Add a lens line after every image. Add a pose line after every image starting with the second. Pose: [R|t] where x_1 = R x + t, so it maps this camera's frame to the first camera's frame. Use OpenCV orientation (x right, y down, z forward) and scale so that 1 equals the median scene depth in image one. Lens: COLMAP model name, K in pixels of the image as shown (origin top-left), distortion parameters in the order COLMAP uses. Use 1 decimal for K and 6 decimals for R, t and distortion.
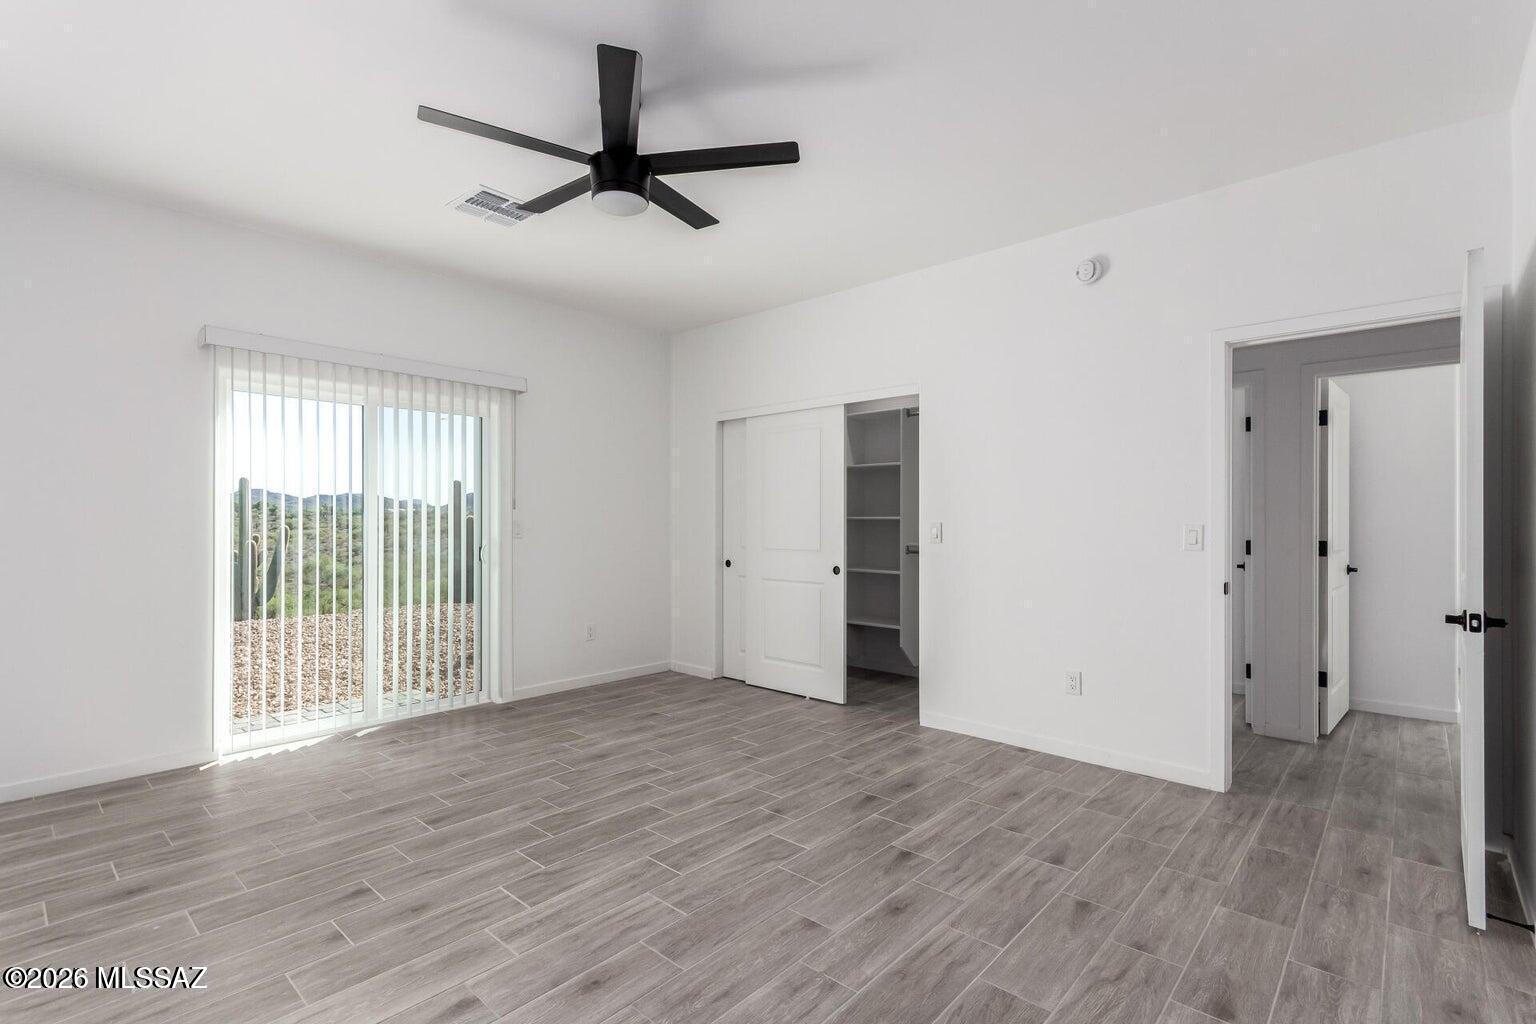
lens RADIAL K [[712.6, 0, 768.0], [0, 712.6, 512.0], [0, 0, 1]] dist [-0.000557, -0.000190]
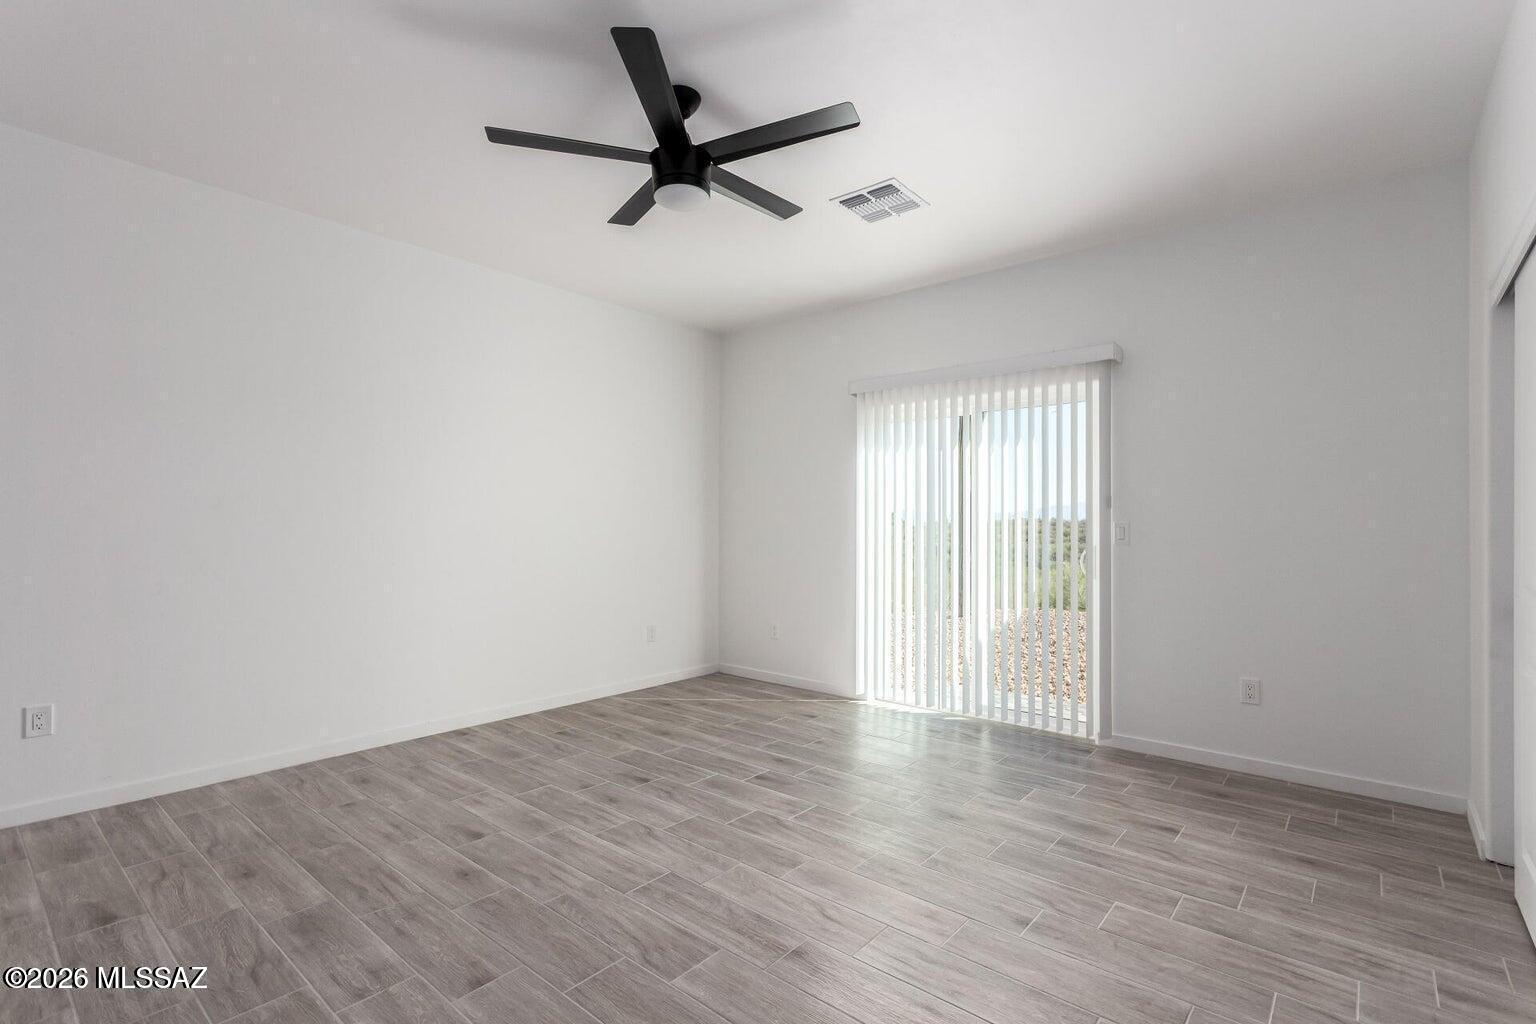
lens RADIAL K [[718.0, 0, 793.1], [0, 718.0, 525.6], [0, 0, 1]] dist [0.000773, -0.000276]
pose [[0.042451, -0.000481, -0.999098, 0.782234], [0.008699, 0.999962, -0.000111, 0.027496], [0.999061, -0.008686, 0.042453, 1.120053]]
